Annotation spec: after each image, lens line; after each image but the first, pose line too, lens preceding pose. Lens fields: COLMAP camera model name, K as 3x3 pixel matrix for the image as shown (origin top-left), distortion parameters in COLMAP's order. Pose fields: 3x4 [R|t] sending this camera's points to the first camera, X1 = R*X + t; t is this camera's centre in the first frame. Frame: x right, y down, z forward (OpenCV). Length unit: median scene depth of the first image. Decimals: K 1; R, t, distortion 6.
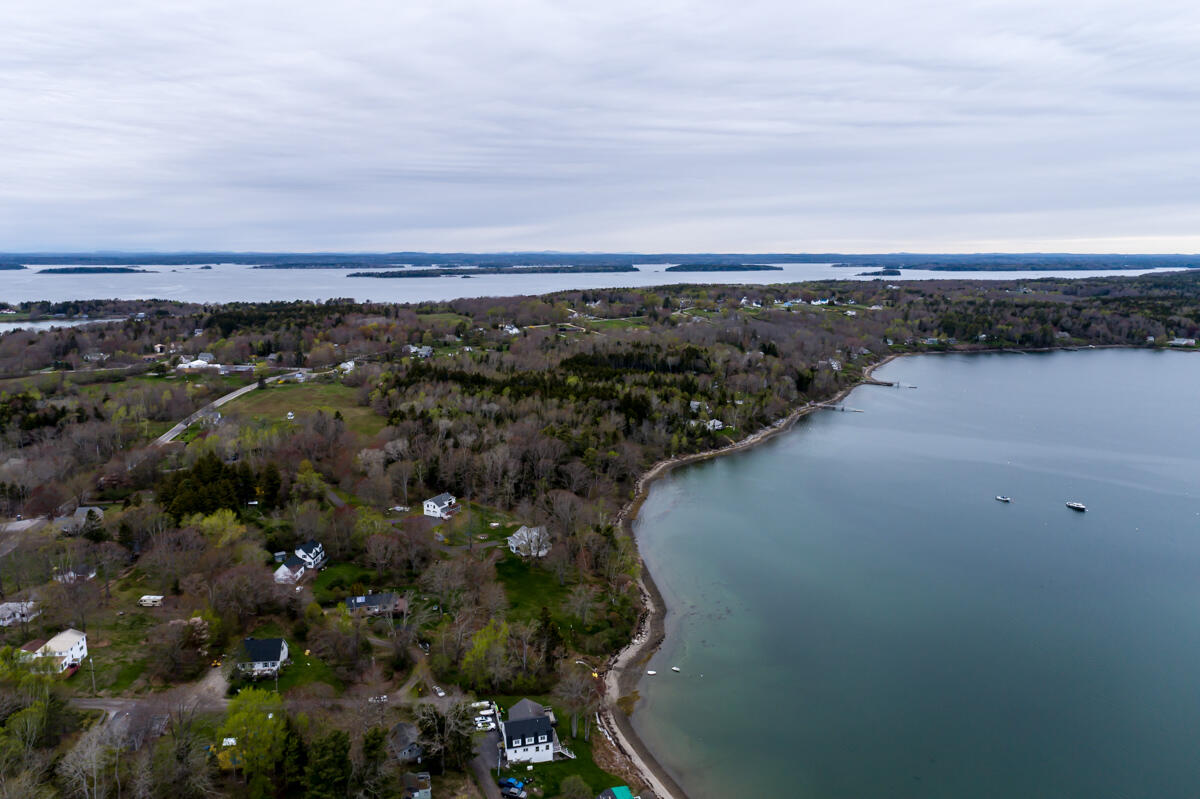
lens RADIAL K [[824.4, 0, 597.0], [0, 824.4, 398.6], [0, 0, 1]] dist [0.001673, 0.005843]
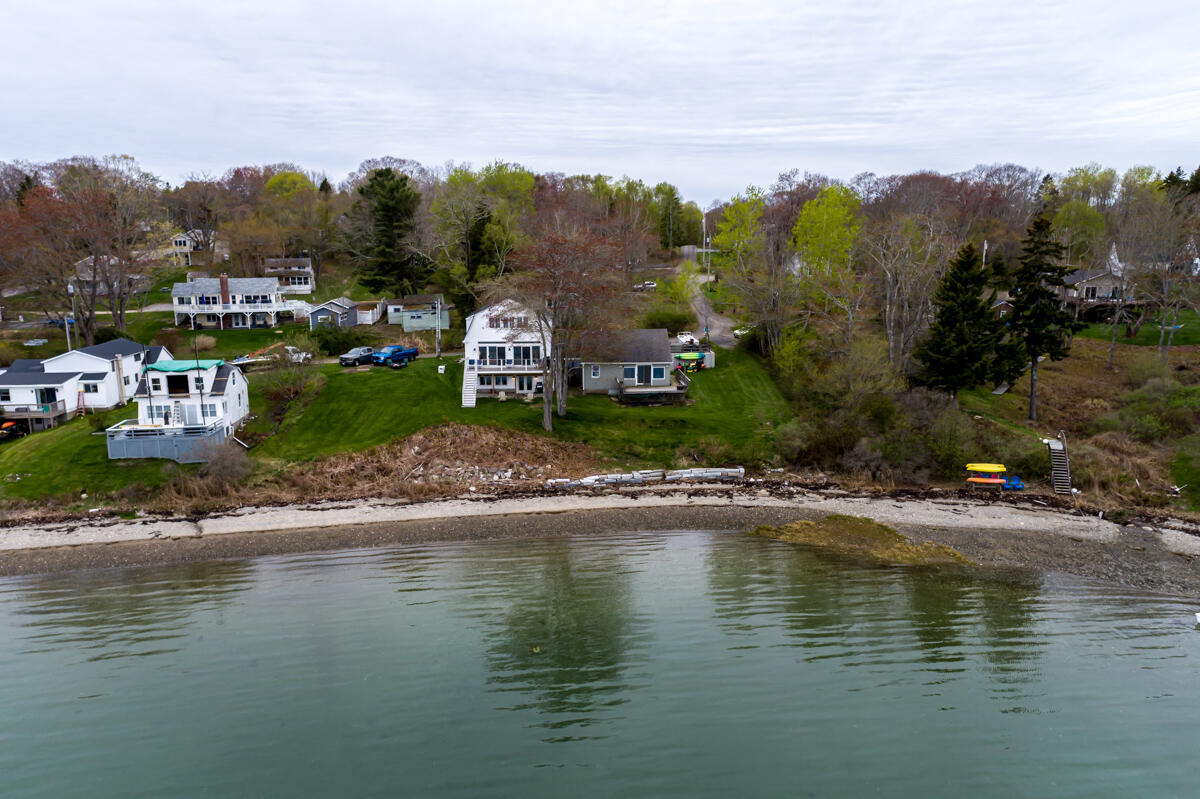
lens RADIAL K [[817.4, 0, 596.0], [0, 817.4, 395.7], [0, 0, 1]] dist [0.001787, 0.004474]
pose [[-0.212594, 0.177451, -0.960893, 0.060368], [-0.169593, 0.961747, 0.215130, 0.064528], [0.962311, 0.208696, -0.174367, 0.212623]]
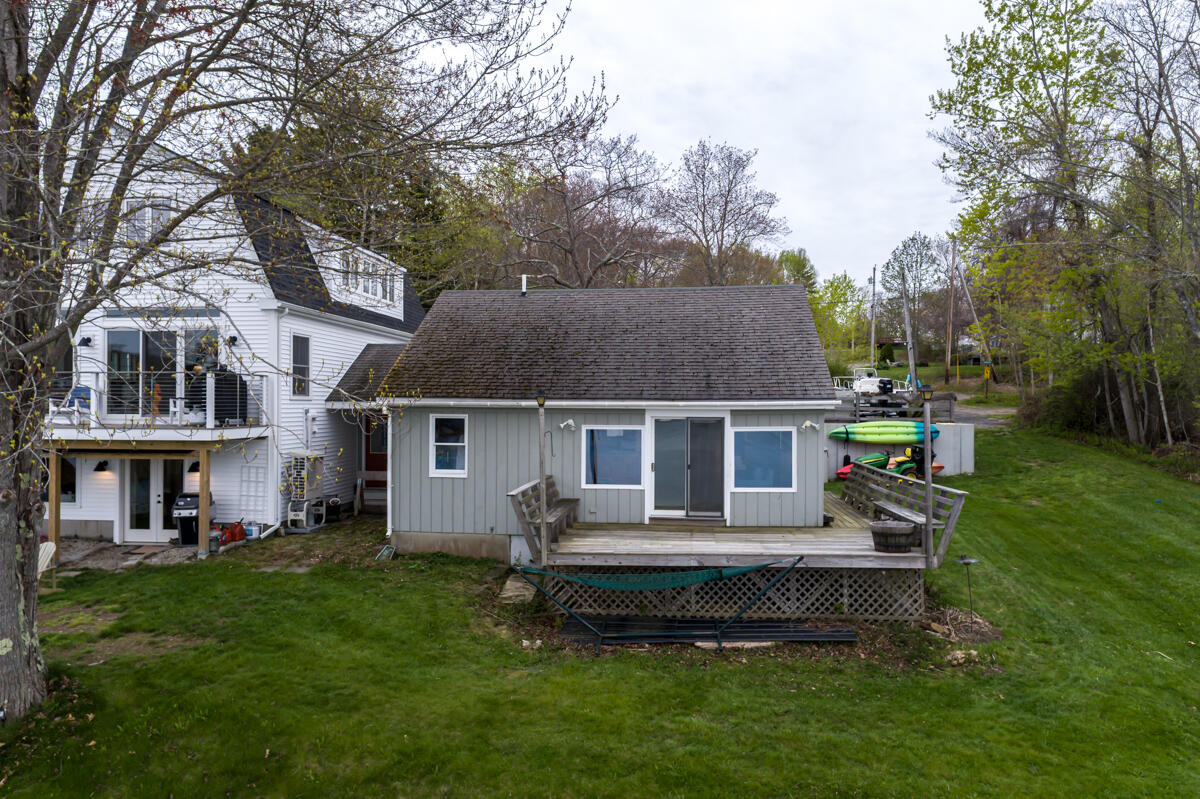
lens RADIAL K [[806.3, 0, 599.5], [0, 806.3, 401.6], [0, 0, 1]] dist [0.005890, 0.003152]
pose [[-0.356241, -0.002237, -0.934392, 0.000928], [-0.168387, 0.983779, 0.061843, 0.076328], [0.919097, 0.179370, -0.350839, 0.206790]]
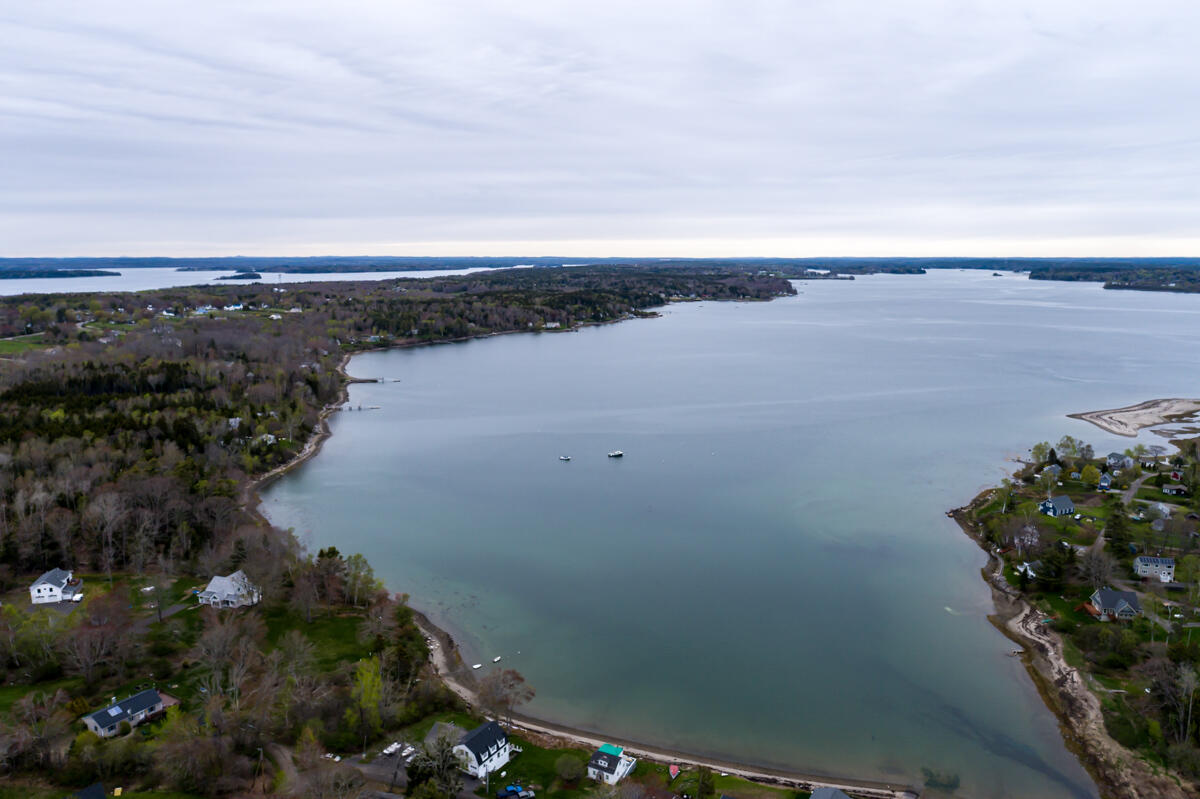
lens RADIAL K [[825.4, 0, 599.8], [0, 825.4, 397.4], [0, 0, 1]] dist [-0.000584, 0.010391]
pose [[0.723745, -0.119610, 0.679623, -0.112345], [0.123275, 0.991431, 0.043208, -0.004816], [-0.678967, 0.052509, 0.732288, 0.032512]]
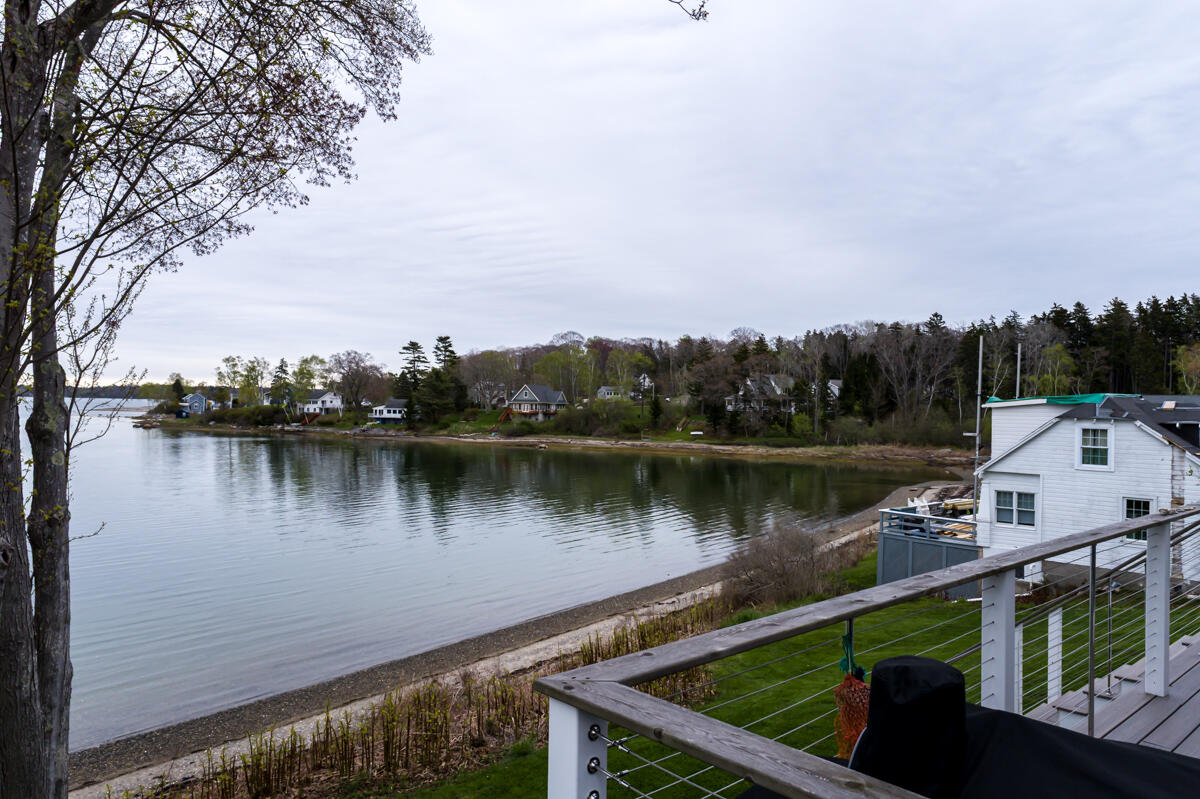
lens RADIAL K [[825.4, 0, 599.8], [0, 825.4, 397.4], [0, 0, 1]] dist [-0.000584, 0.010391]
pose [[-0.461713, -0.000681, 0.887029, -0.011706], [0.141316, 0.987171, 0.074315, 0.077196], [-0.875700, 0.159664, -0.455694, 0.195860]]
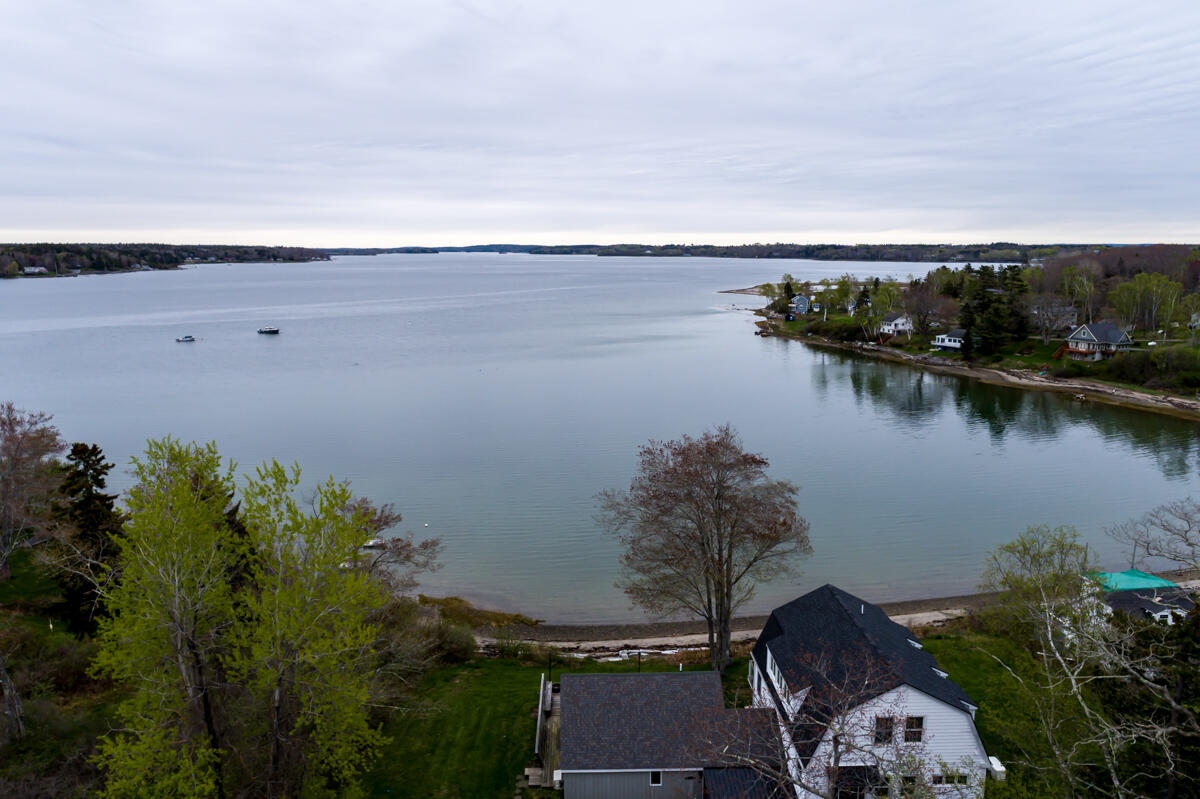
lens RADIAL K [[815.7, 0, 602.3], [0, 815.7, 400.7], [0, 0, 1]] dist [-0.002086, 0.007791]
pose [[0.219116, -0.179446, 0.959055, -0.055375], [0.173097, 0.974499, 0.142788, 0.054623], [-0.960222, 0.134723, 0.244590, 0.189719]]
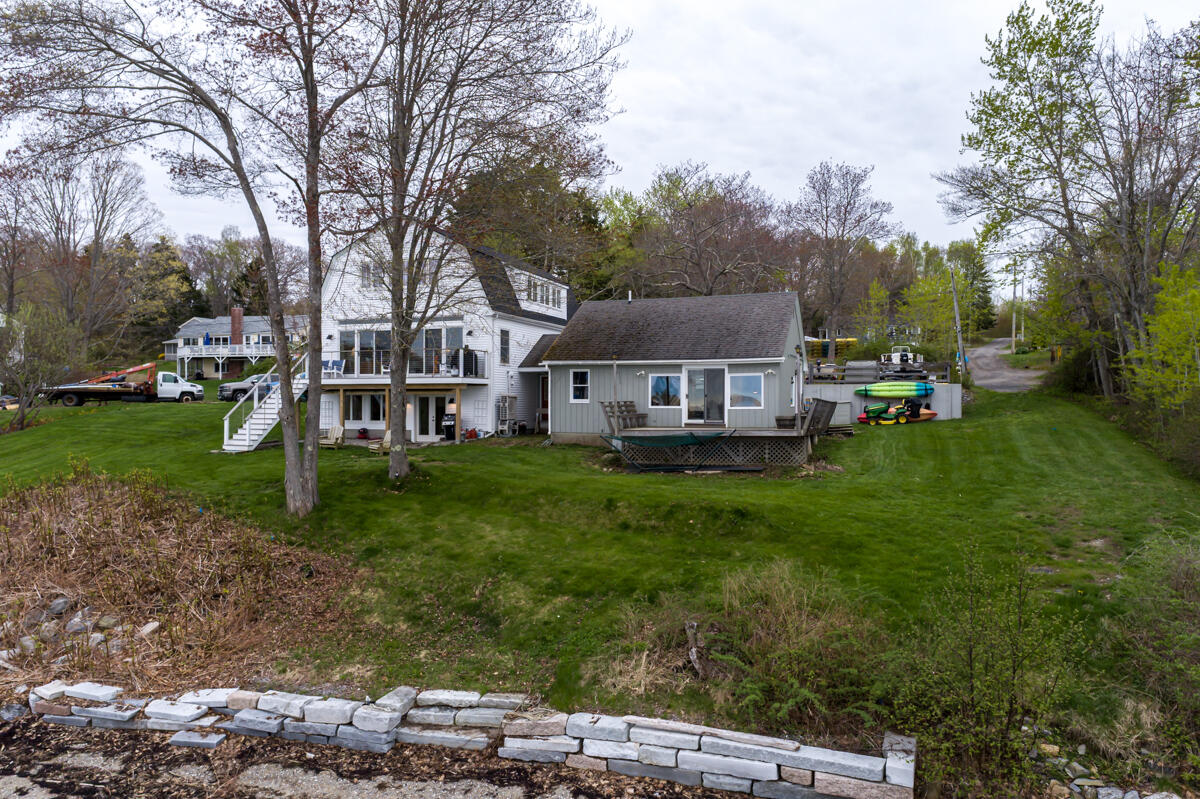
lens RADIAL K [[811.8, 0, 602.2], [0, 811.8, 400.4], [0, 0, 1]] dist [0.002526, 0.006205]
pose [[-0.565065, 0.000065, -0.825046, 0.010749], [-0.146579, 0.984084, 0.100468, 0.076079], [0.811921, 0.177706, -0.556062, 0.215524]]
